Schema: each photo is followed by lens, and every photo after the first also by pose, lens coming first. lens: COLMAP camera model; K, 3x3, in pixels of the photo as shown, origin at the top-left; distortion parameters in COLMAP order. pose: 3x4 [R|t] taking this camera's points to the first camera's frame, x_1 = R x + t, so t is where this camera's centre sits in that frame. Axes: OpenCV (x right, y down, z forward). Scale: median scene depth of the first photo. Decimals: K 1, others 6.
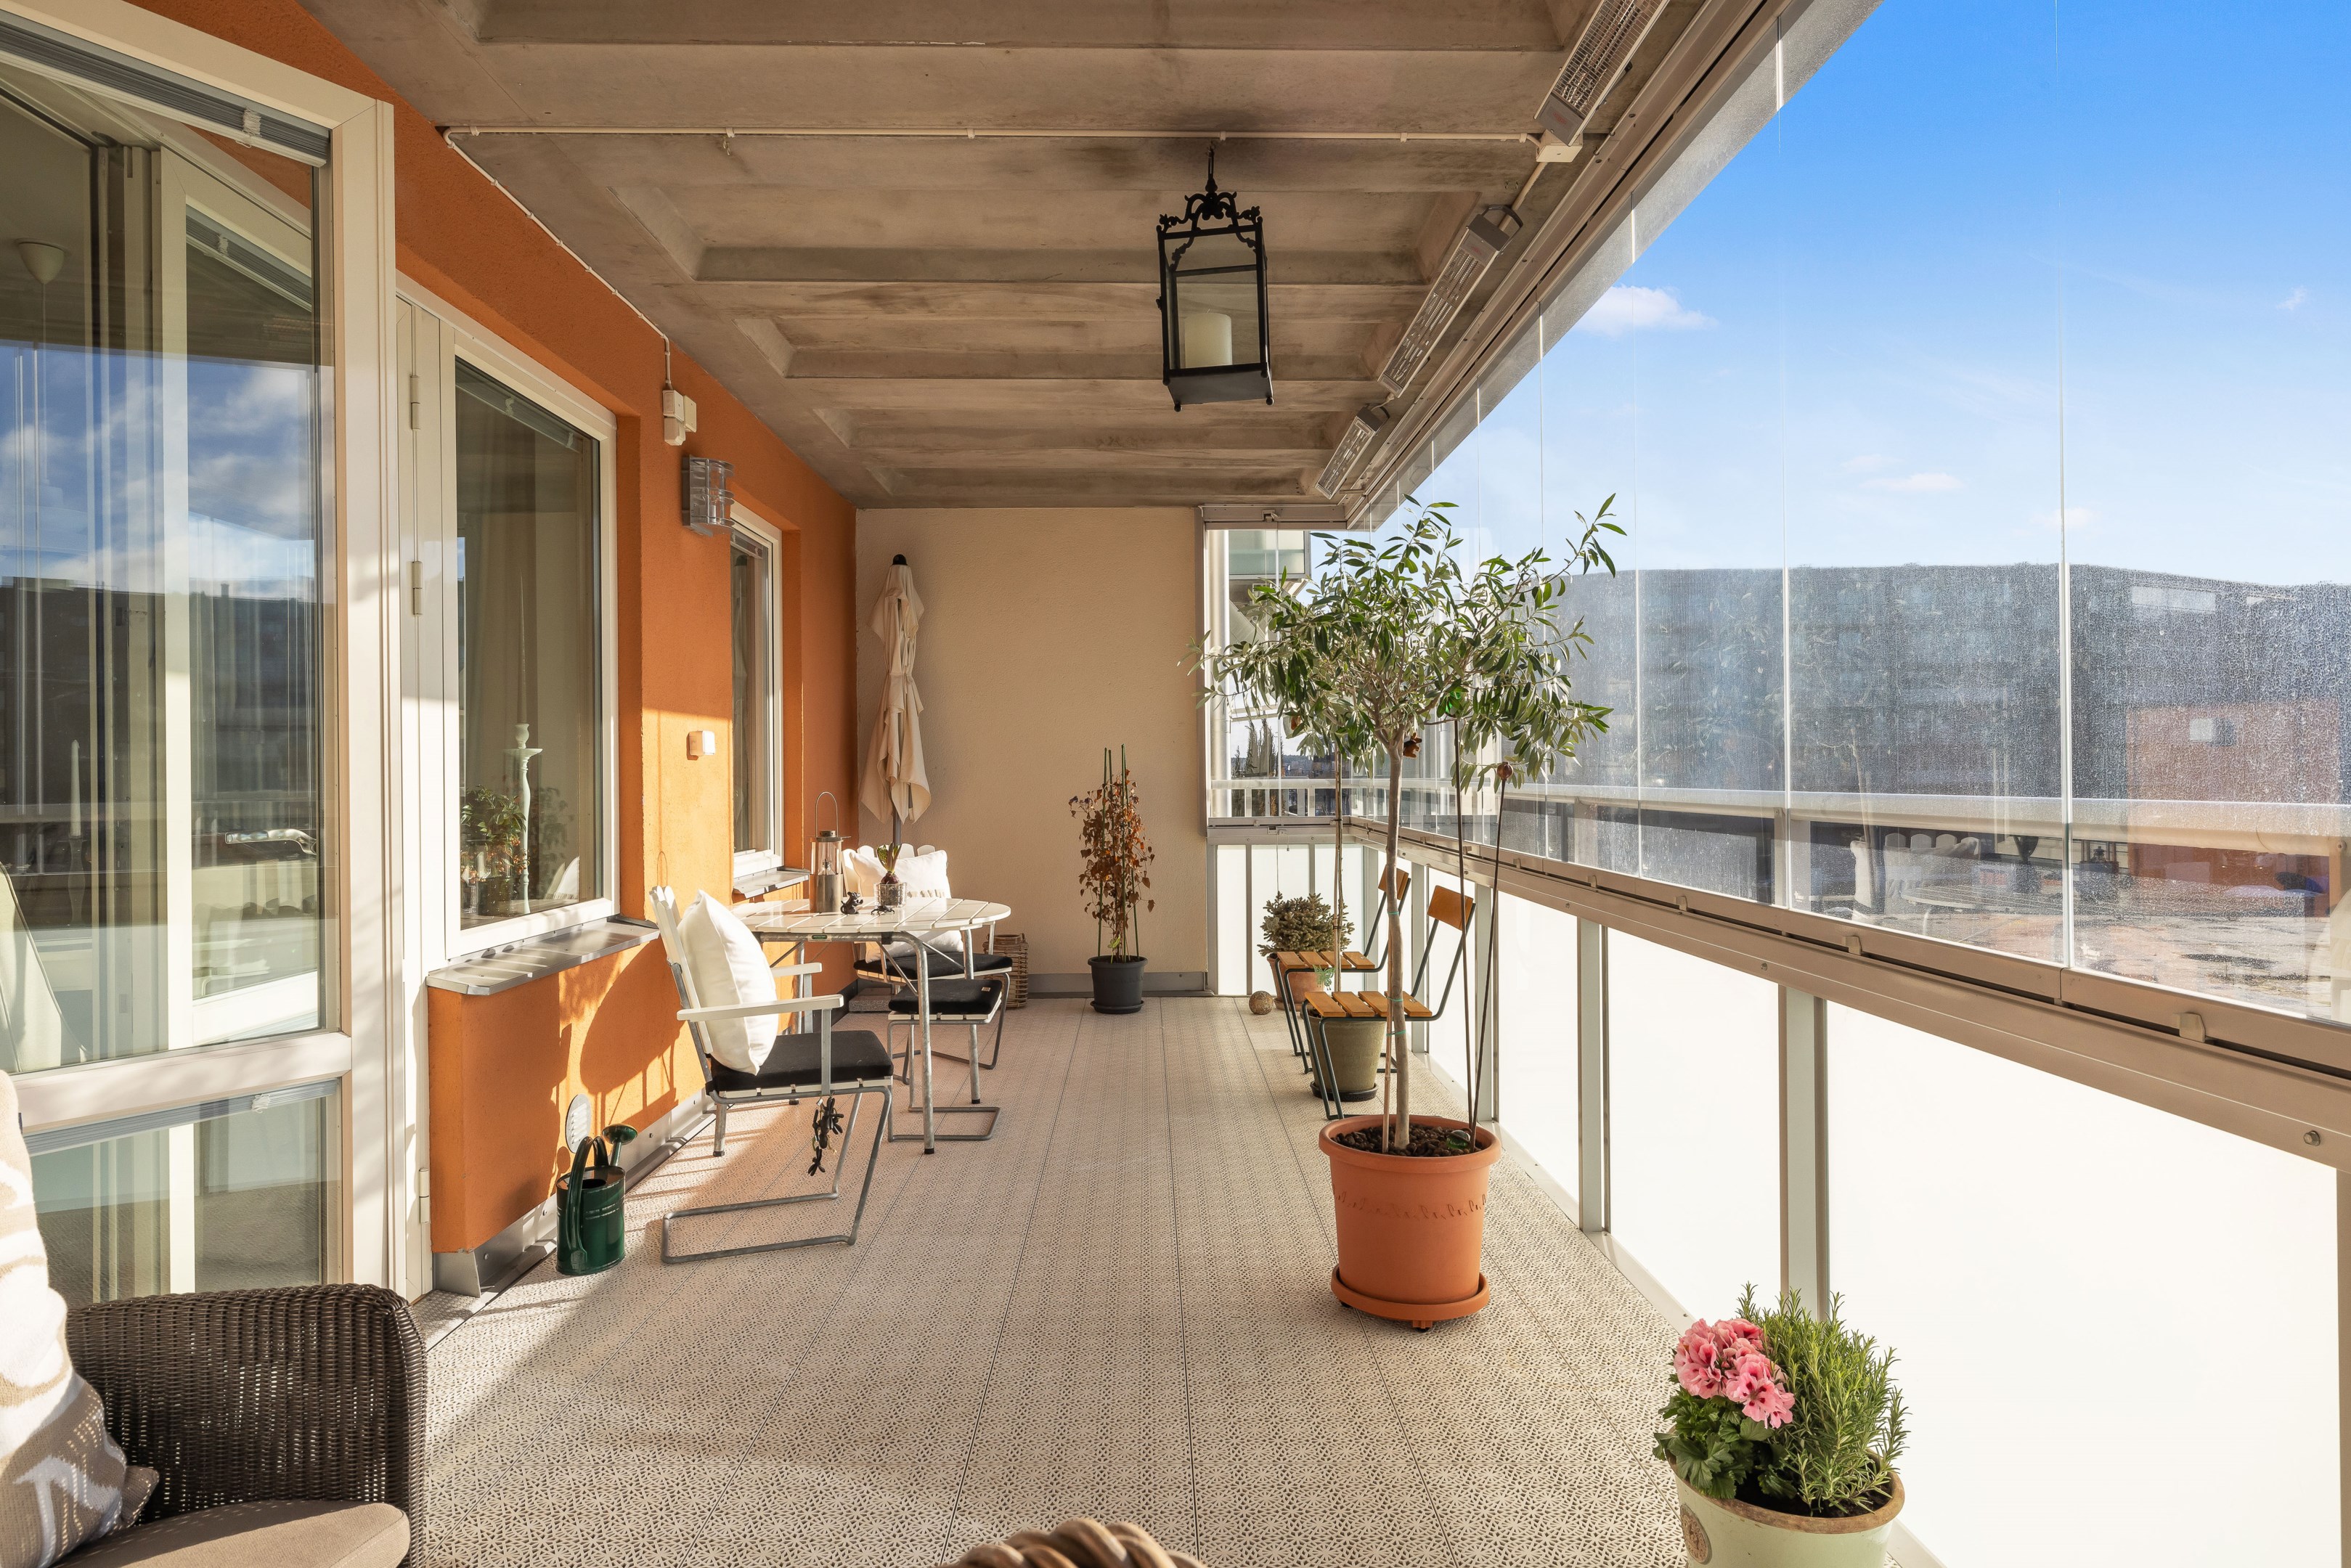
lens RADIAL K [[1459.1, 0, 1183.0], [0, 1459.1, 773.9], [0, 0, 1]] dist [0.000780, 0.000496]
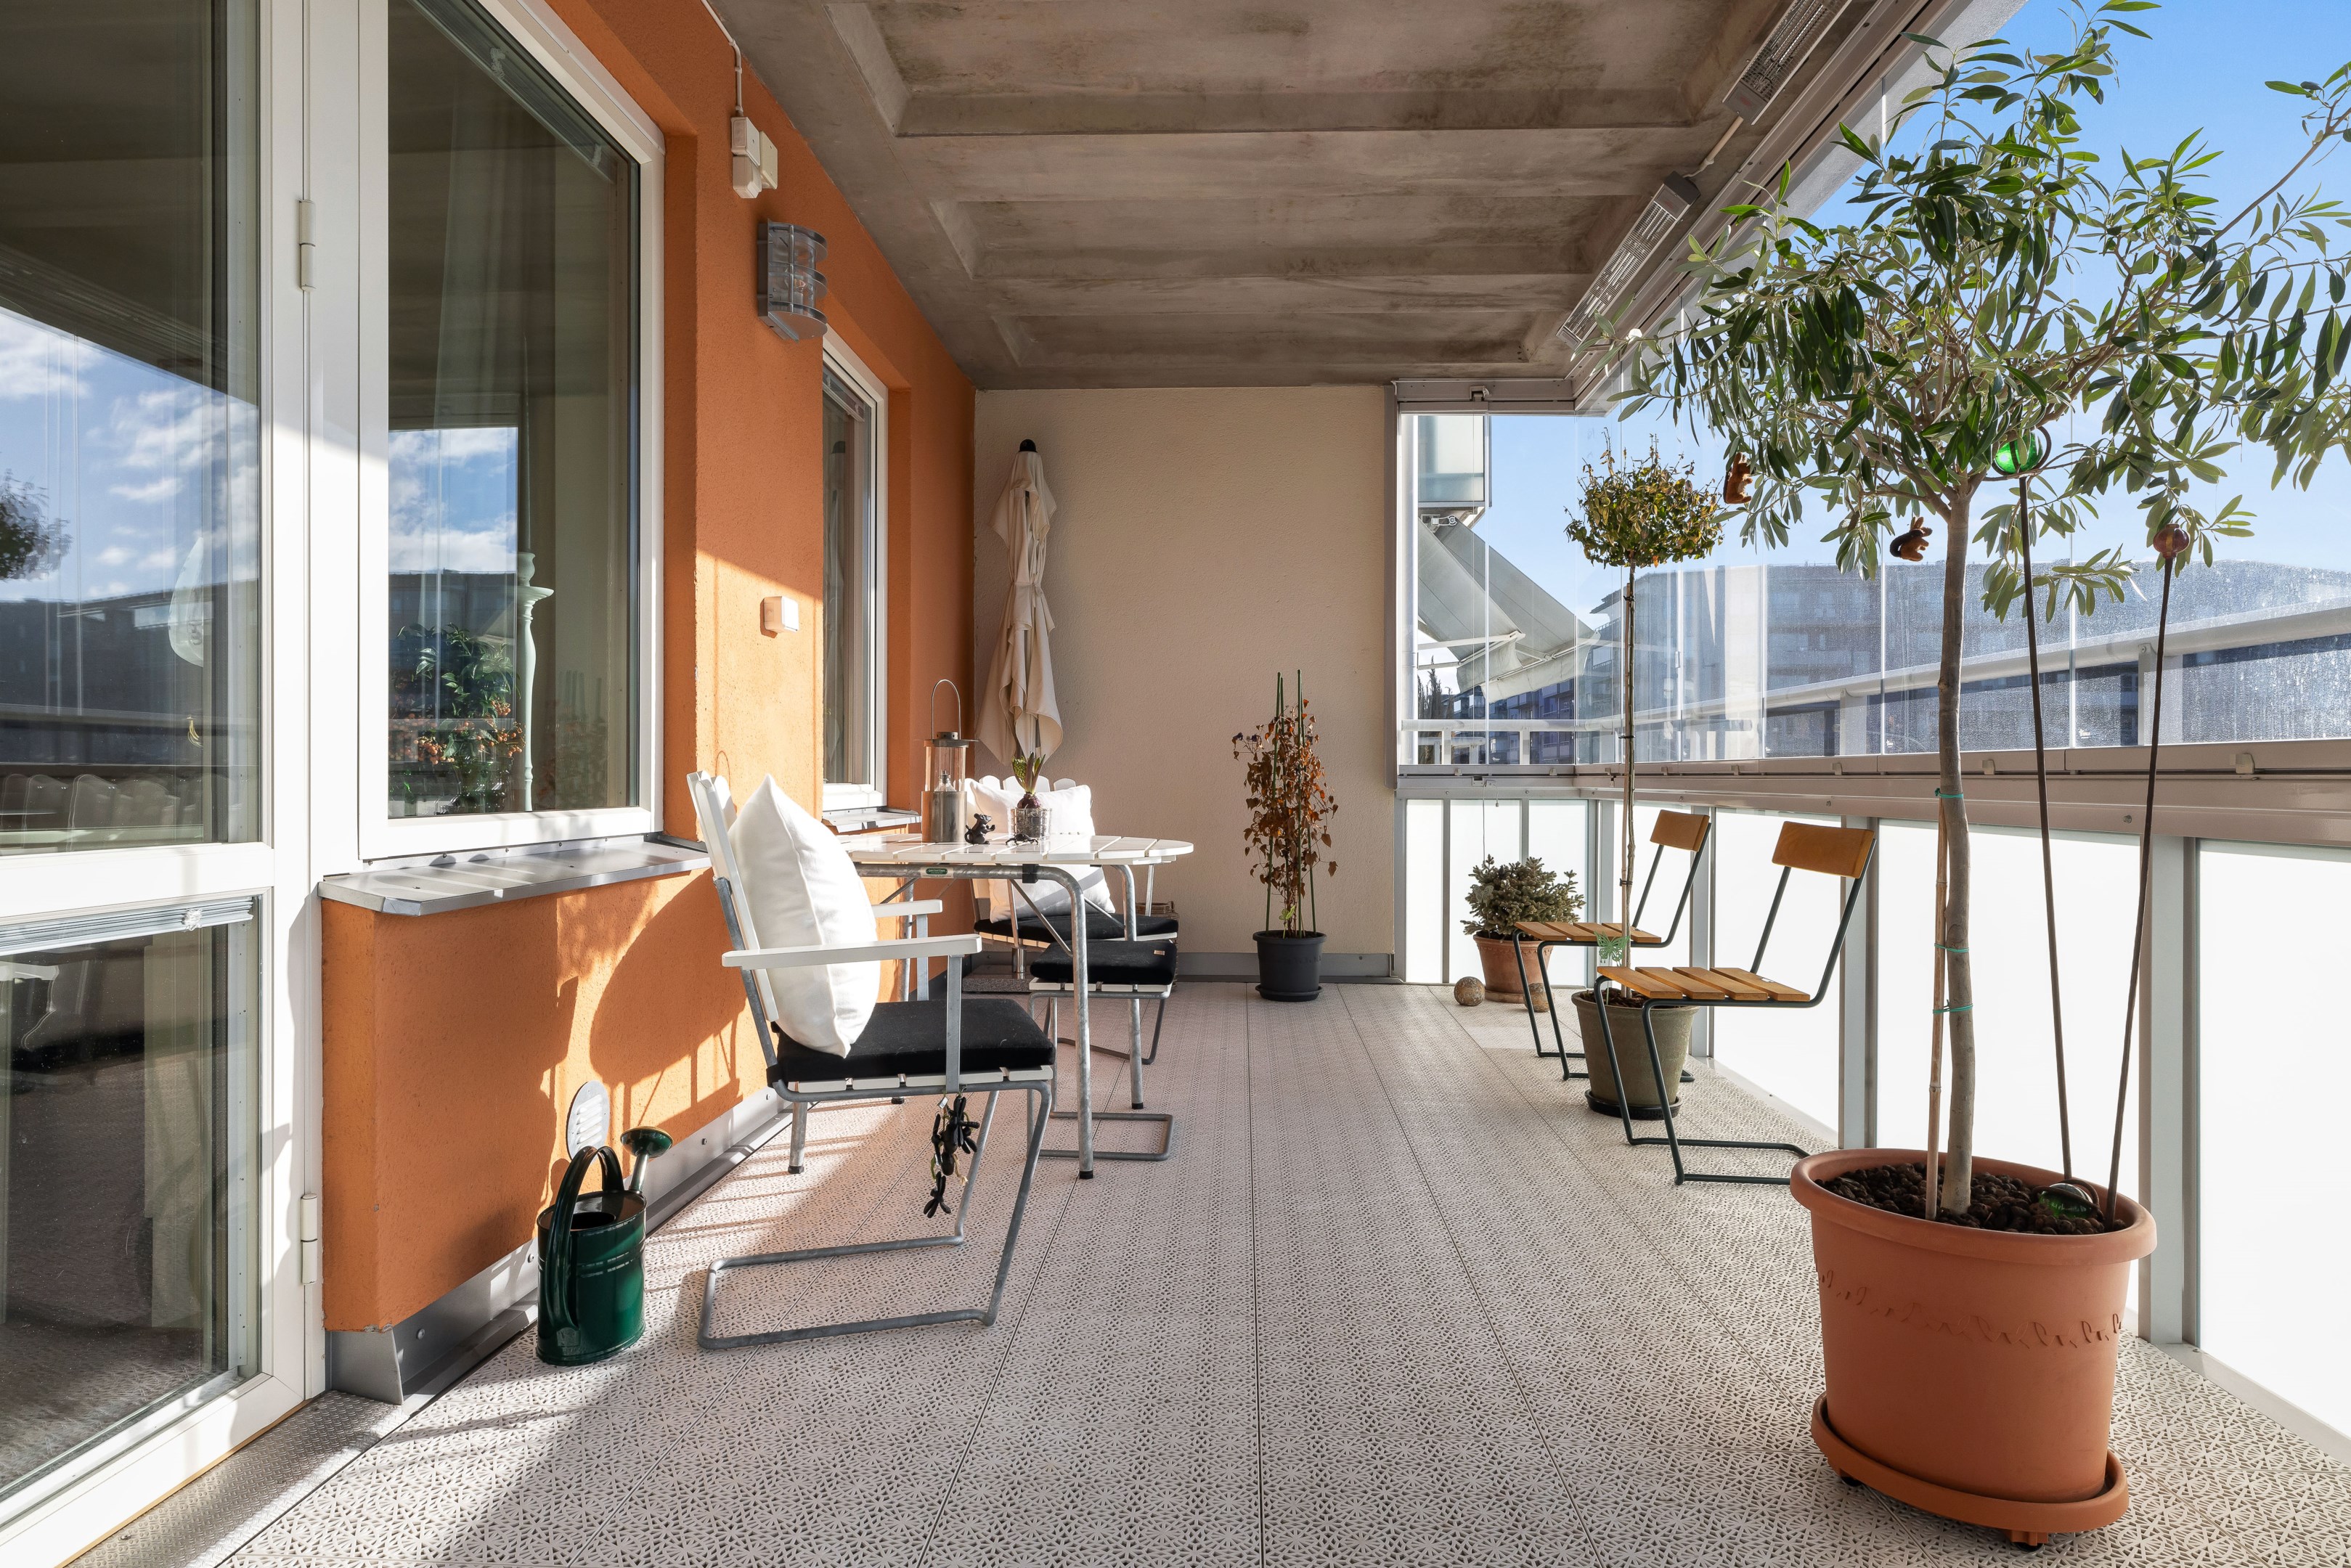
lens RADIAL K [[1469.2, 0, 1175.5], [0, 1469.2, 784.0], [0, 0, 1]] dist [-0.000315, 0.000383]
pose [[0.997420, 0.011047, -0.070925, -0.079970], [-0.010731, 0.999931, 0.004832, 0.062857], [0.070974, -0.004059, 0.997470, 0.283748]]
